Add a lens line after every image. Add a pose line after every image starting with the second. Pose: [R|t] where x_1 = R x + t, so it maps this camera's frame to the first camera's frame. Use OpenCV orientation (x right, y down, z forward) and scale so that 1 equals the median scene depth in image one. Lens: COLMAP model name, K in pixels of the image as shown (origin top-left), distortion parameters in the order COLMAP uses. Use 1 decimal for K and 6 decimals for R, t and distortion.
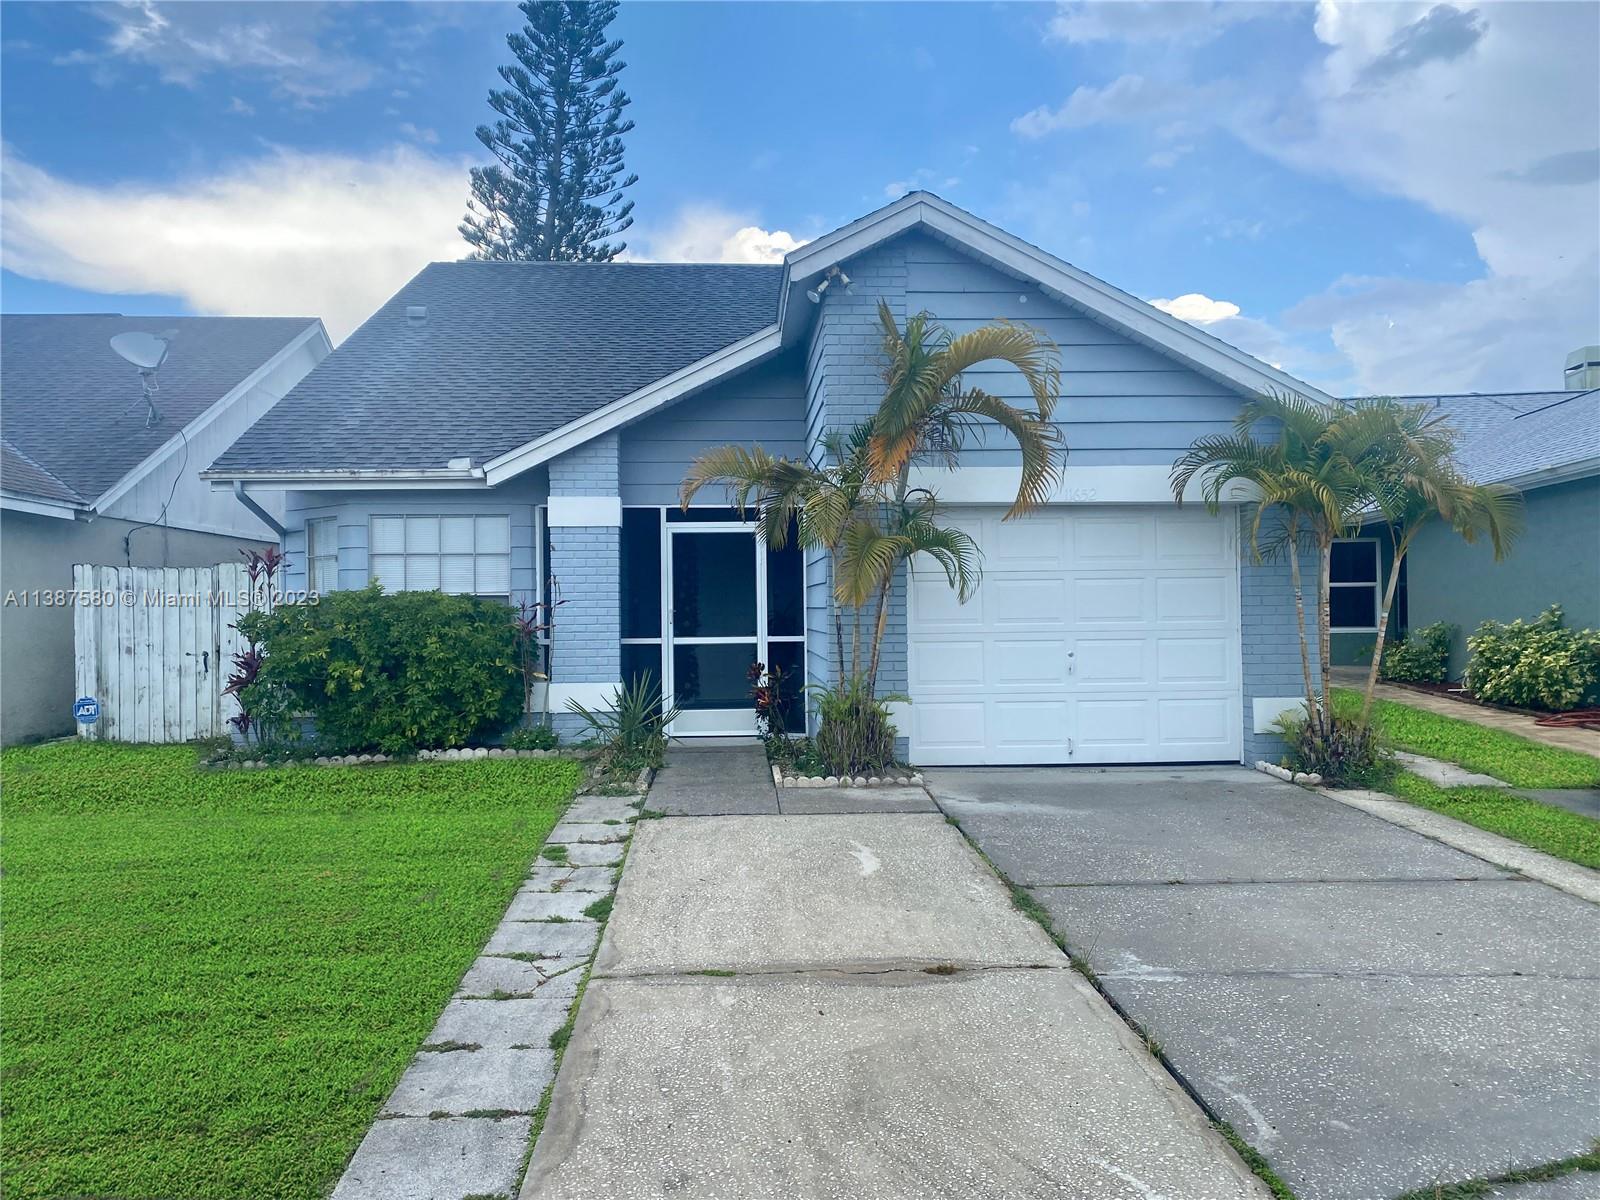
lens RADIAL K [[1192.7, 0, 814.6], [0, 1192.7, 594.3], [0, 0, 1]] dist [0.026882, -0.010855]
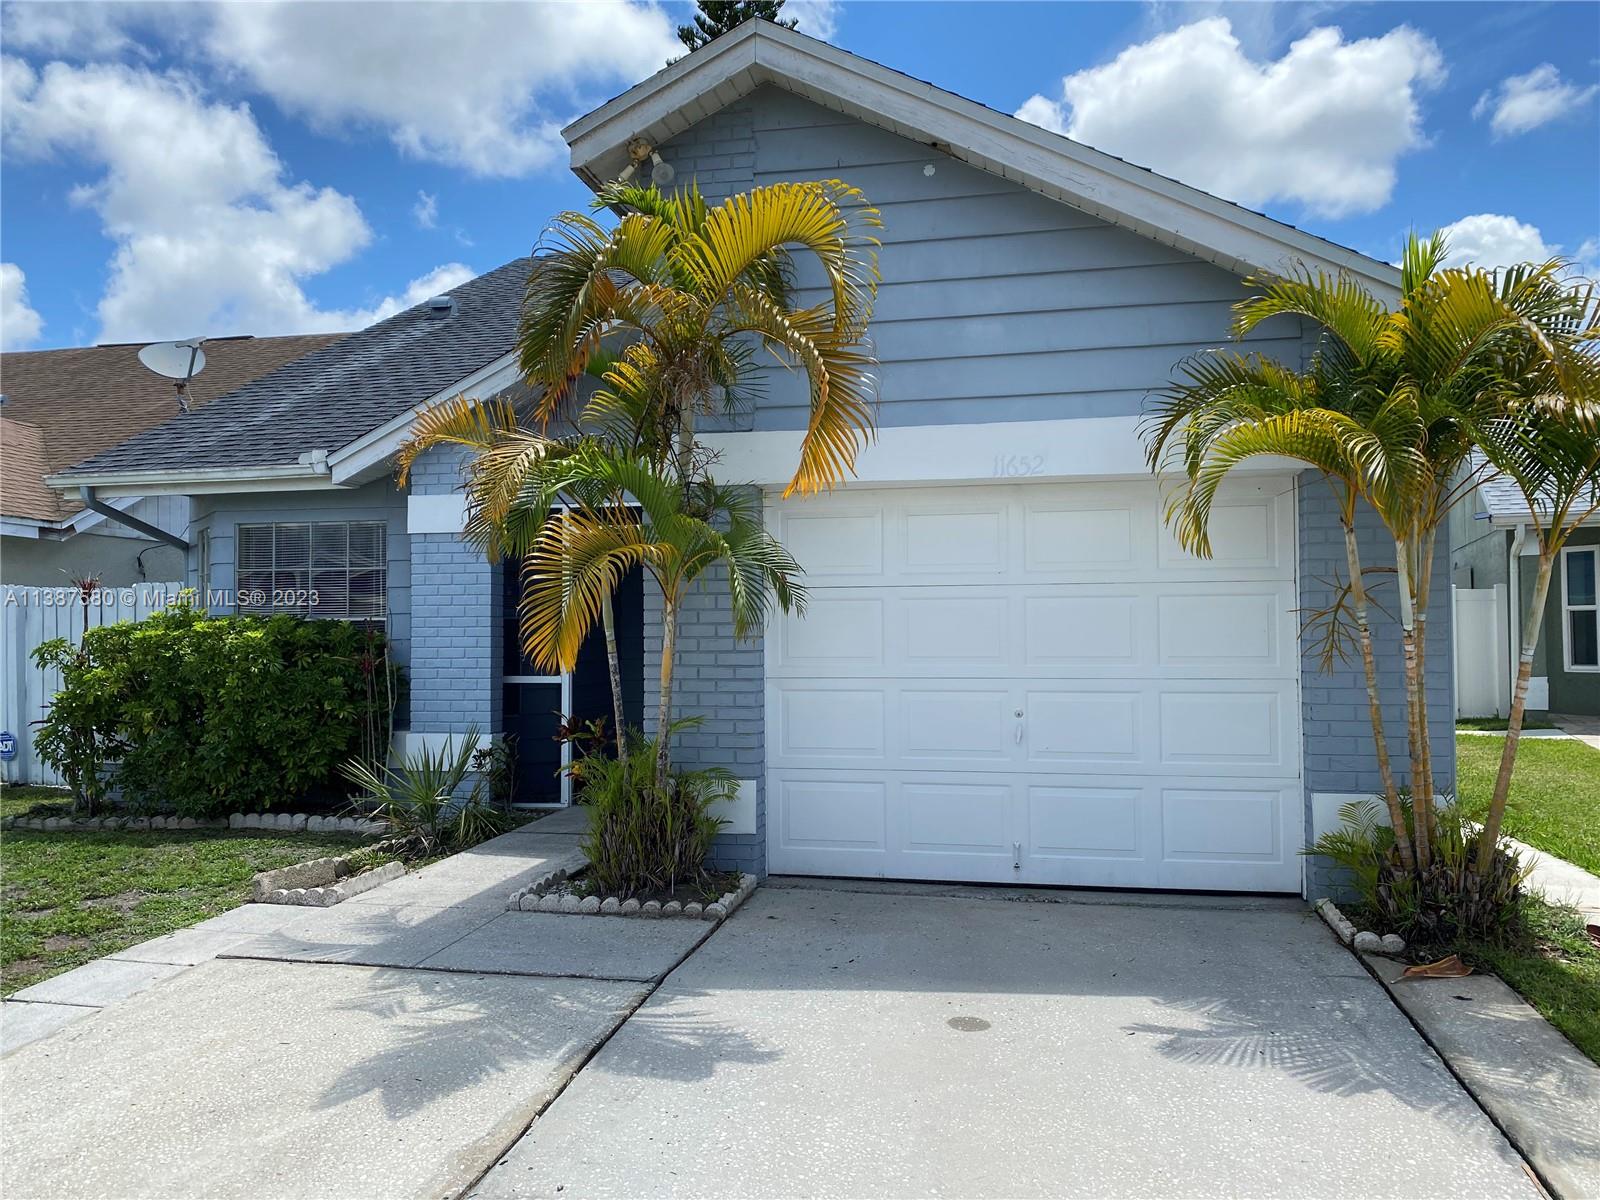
lens RADIAL K [[1199.3, 0, 820.6], [0, 1199.3, 598.0], [0, 0, 1]] dist [0.010119, -0.011252]
pose [[0.967627, -0.002625, -0.252373, 0.240949], [-0.001743, 0.999853, -0.017084, -0.001090], [0.252380, 0.016971, 0.967479, 0.300273]]
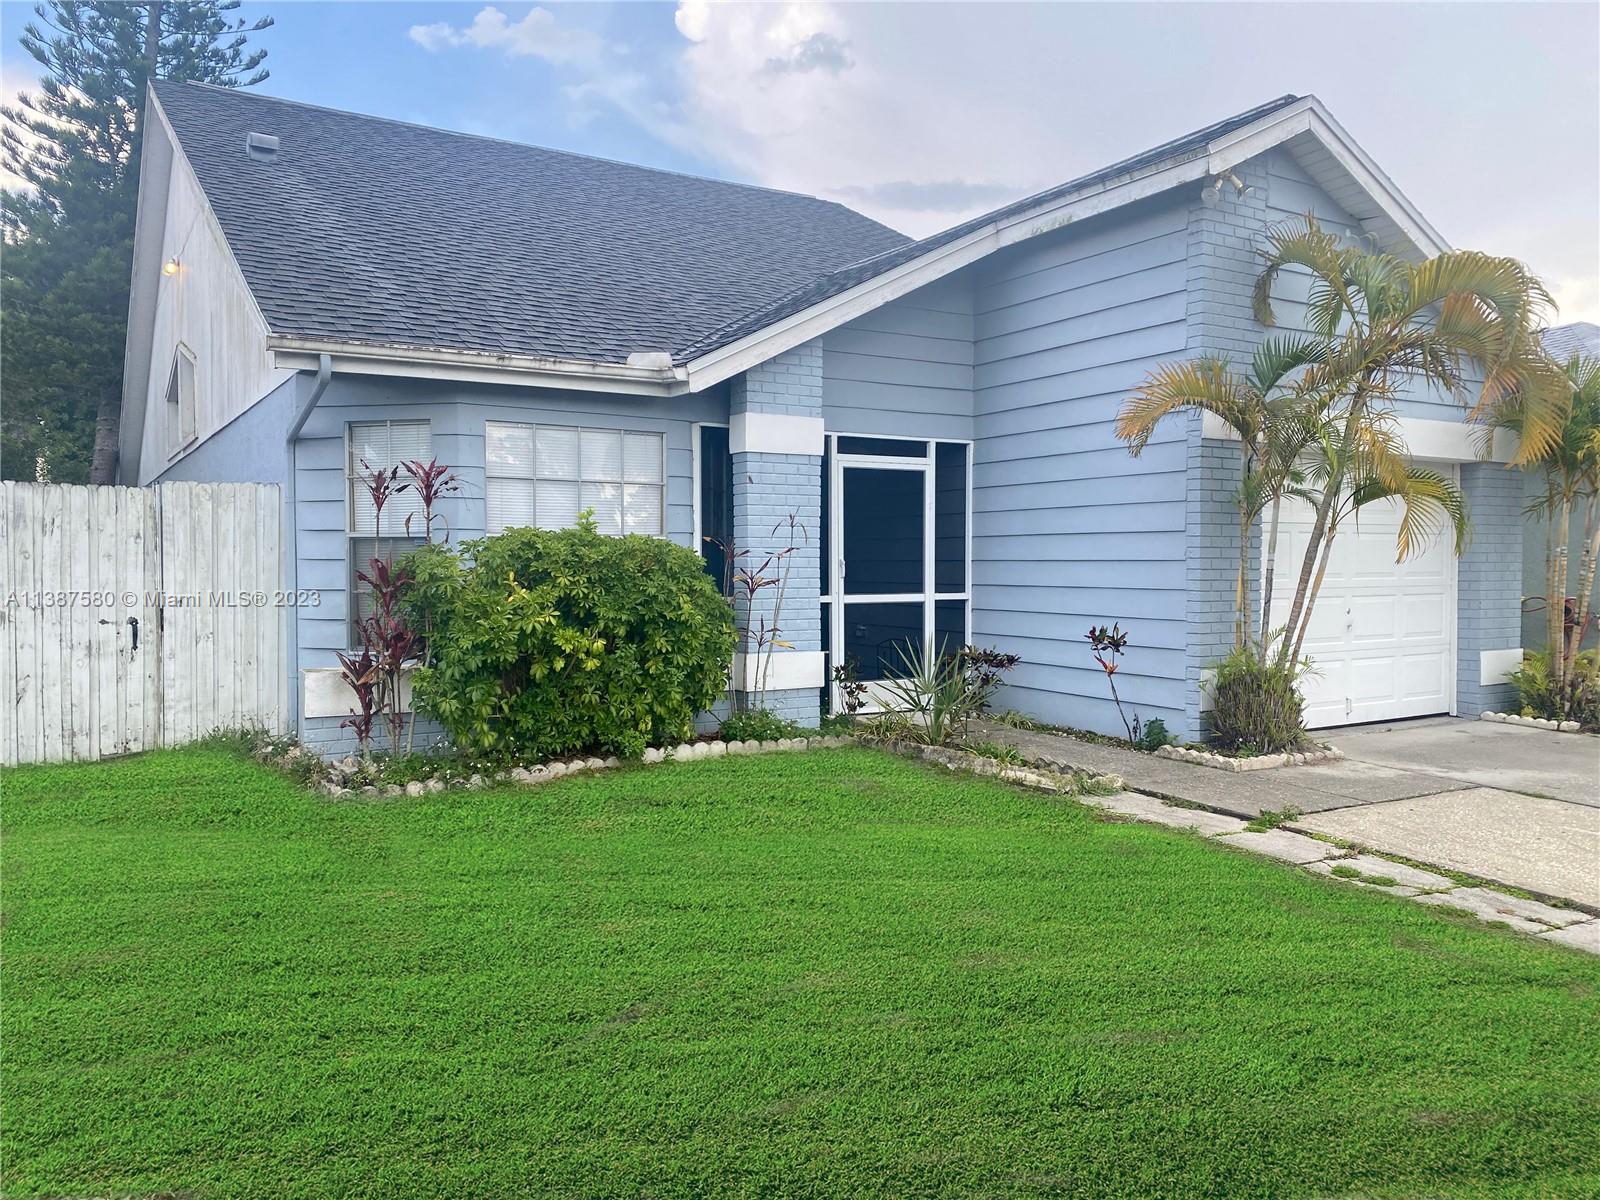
lens RADIAL K [[1192.7, 0, 791.7], [0, 1192.7, 593.0], [0, 0, 1]] dist [0.026882, -0.010855]
pose [[0.888746, -0.000768, 0.458399, -0.549041], [-0.014829, 0.999427, 0.030425, 0.010941], [-0.458159, -0.033838, 0.888226, 0.298816]]
